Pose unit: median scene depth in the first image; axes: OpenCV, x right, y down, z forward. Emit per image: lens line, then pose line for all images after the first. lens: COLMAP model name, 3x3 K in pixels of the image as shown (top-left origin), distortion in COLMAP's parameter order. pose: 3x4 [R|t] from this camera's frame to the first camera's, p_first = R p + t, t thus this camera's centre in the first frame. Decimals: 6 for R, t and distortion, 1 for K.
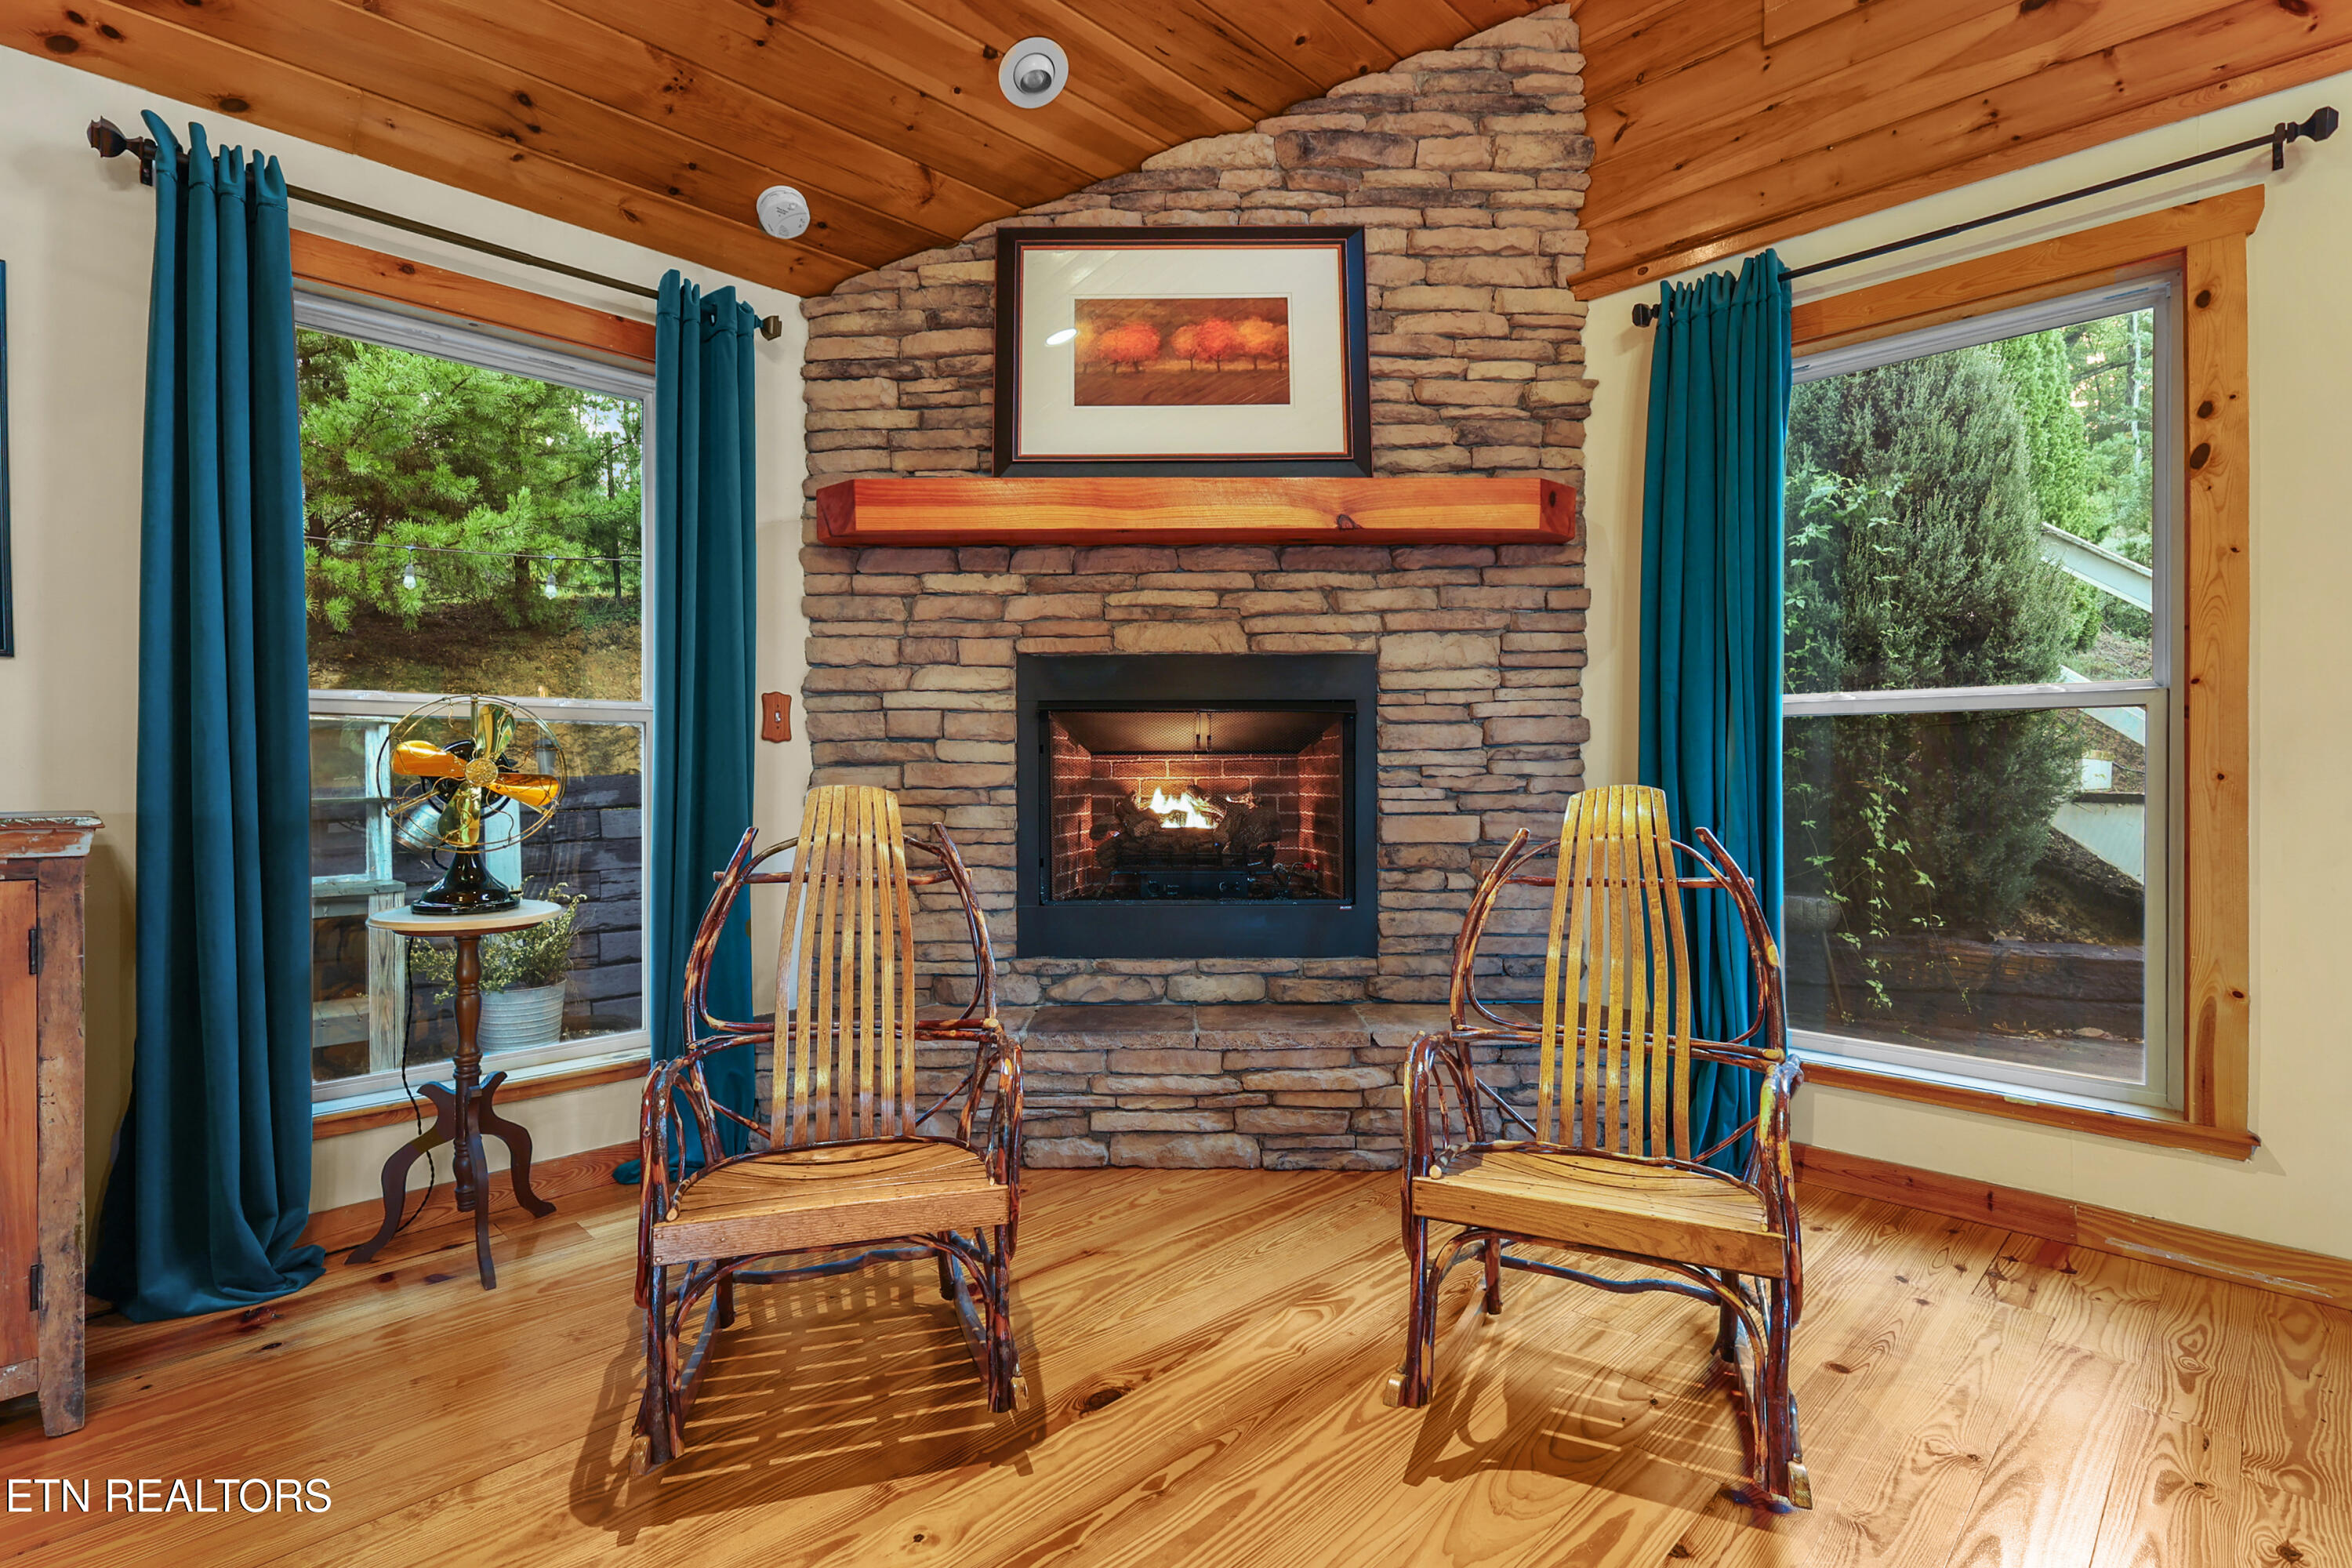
lens RADIAL K [[1115.9, 0, 1181.1], [0, 1115.9, 773.1], [0, 0, 1]] dist [0.000830, -0.000105]
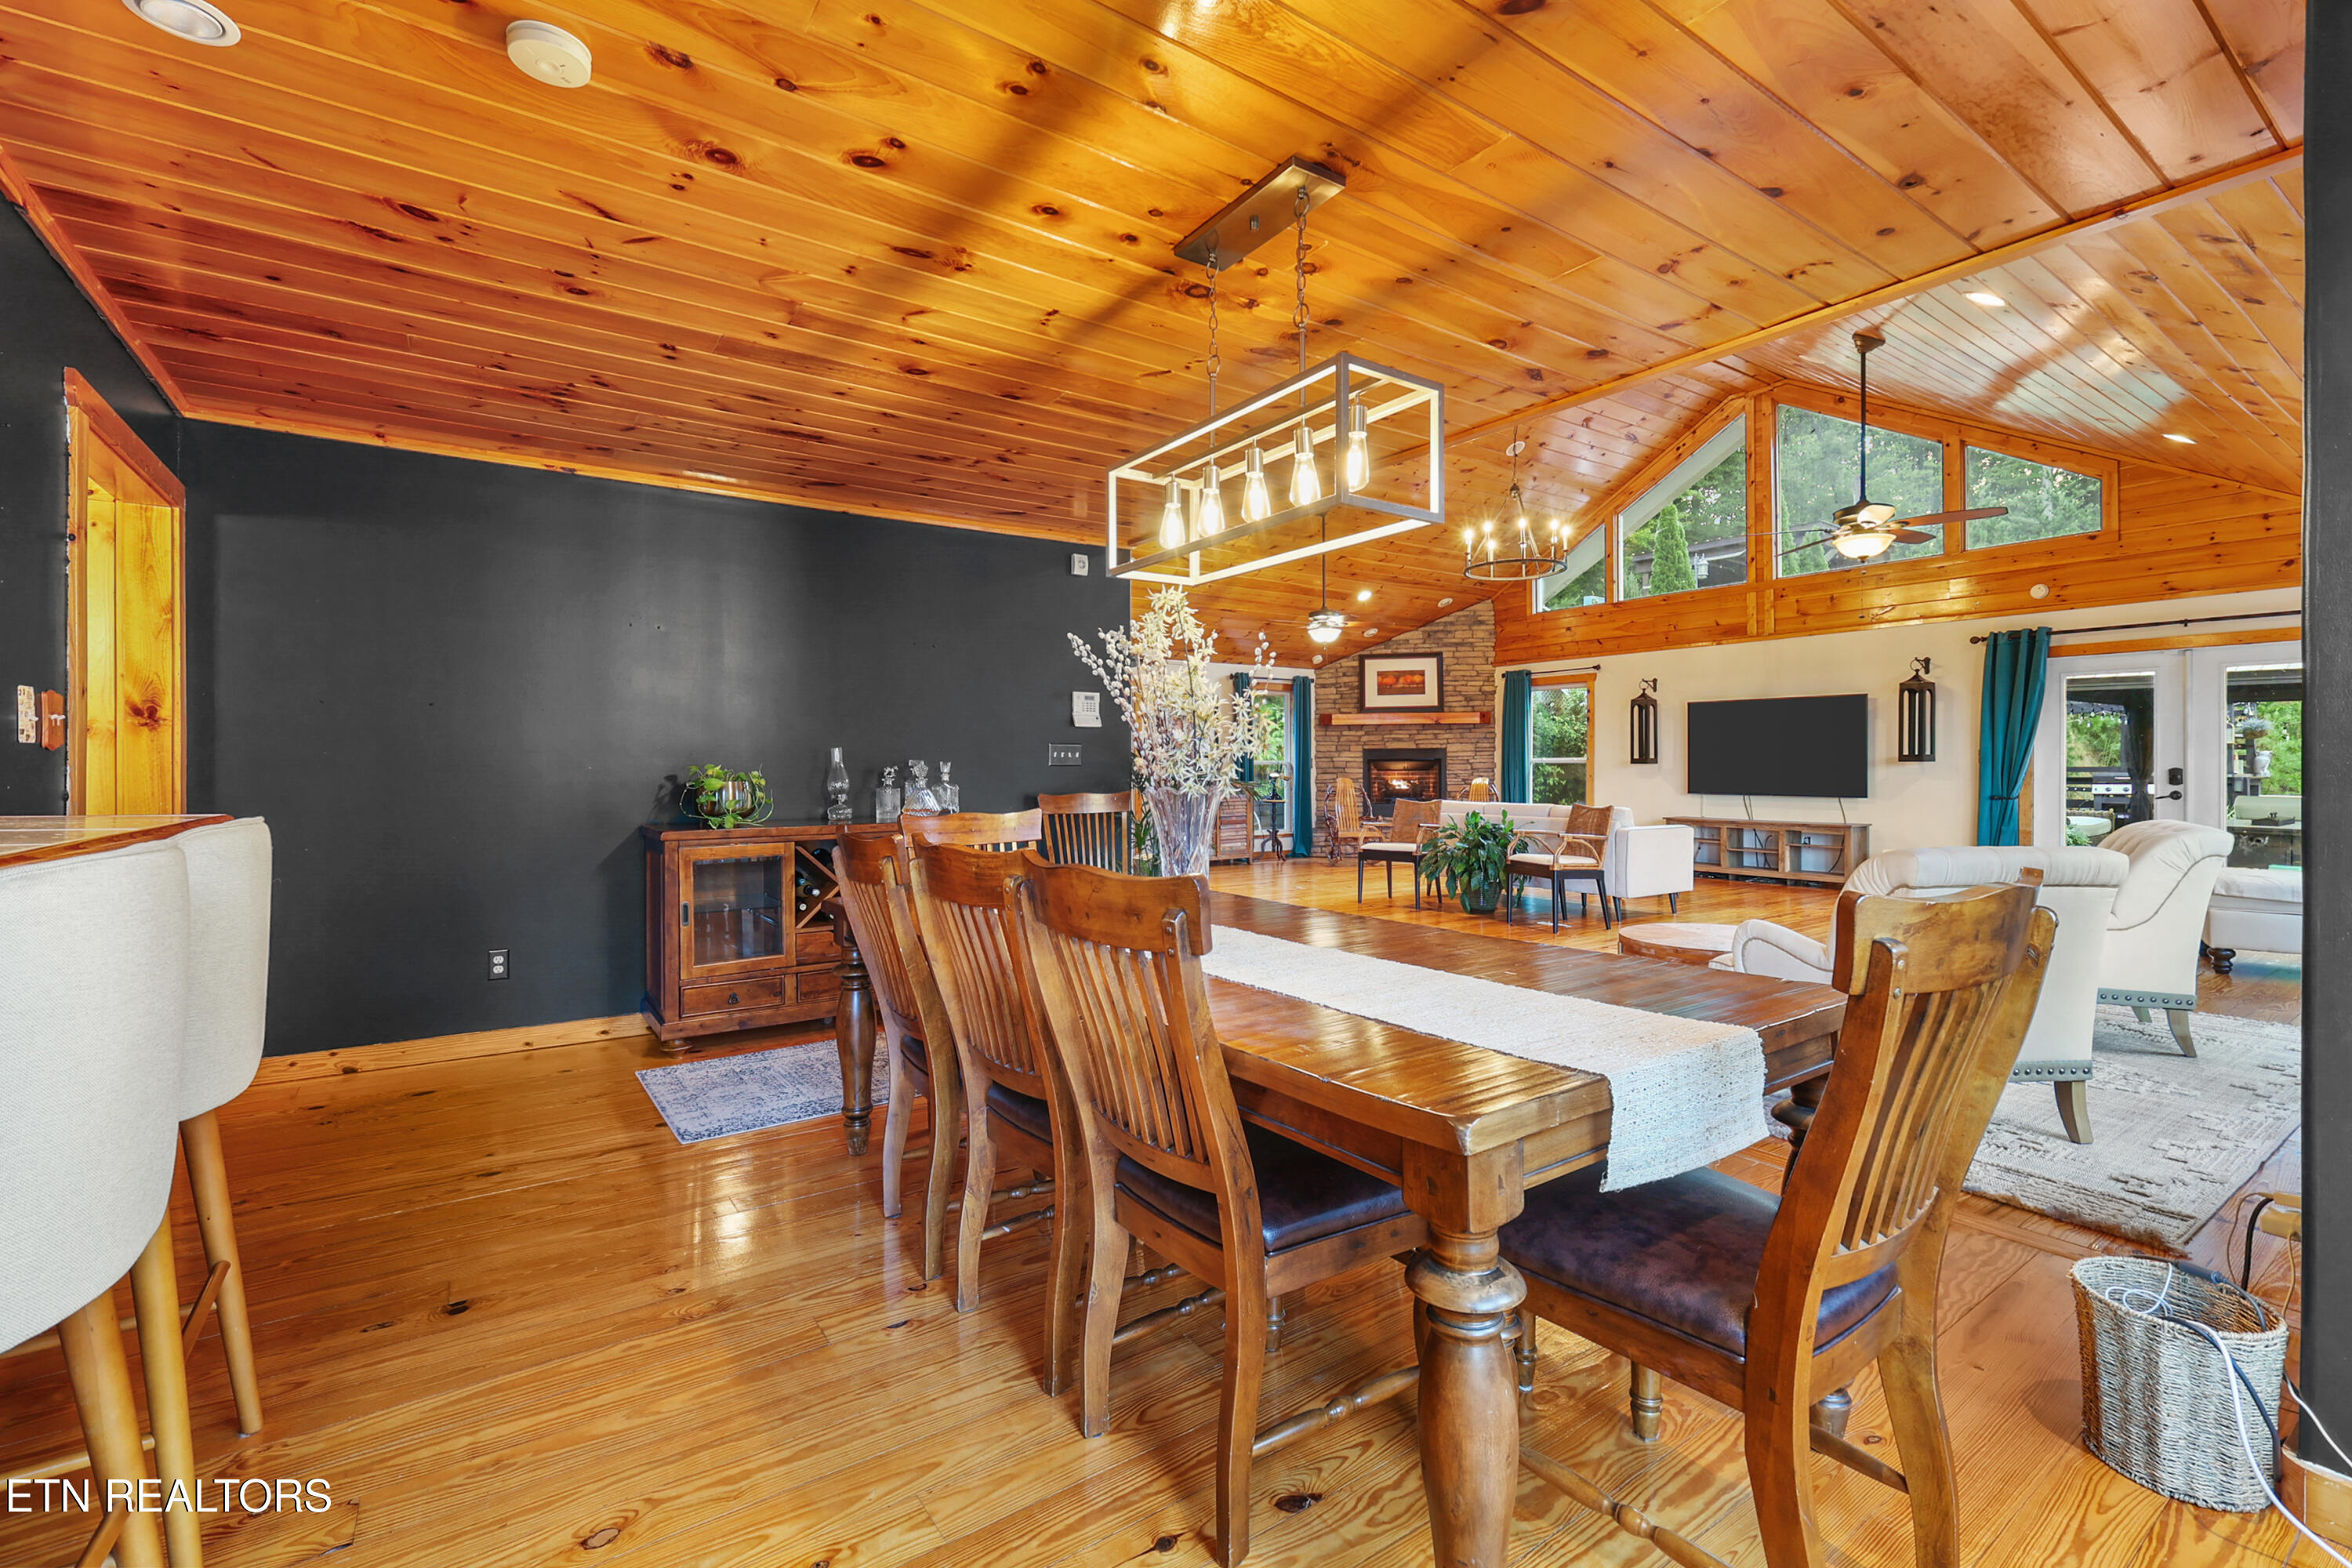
lens RADIAL K [[1022.4, 0, 1177.4], [0, 1022.4, 773.6], [0, 0, 1]] dist [0.001819, 0.000107]
pose [[0.983839, -0.001378, -0.179048, -0.145982], [0.001433, 0.999999, 0.000178, -0.009103], [0.179048, -0.000432, 0.983840, -3.174218]]
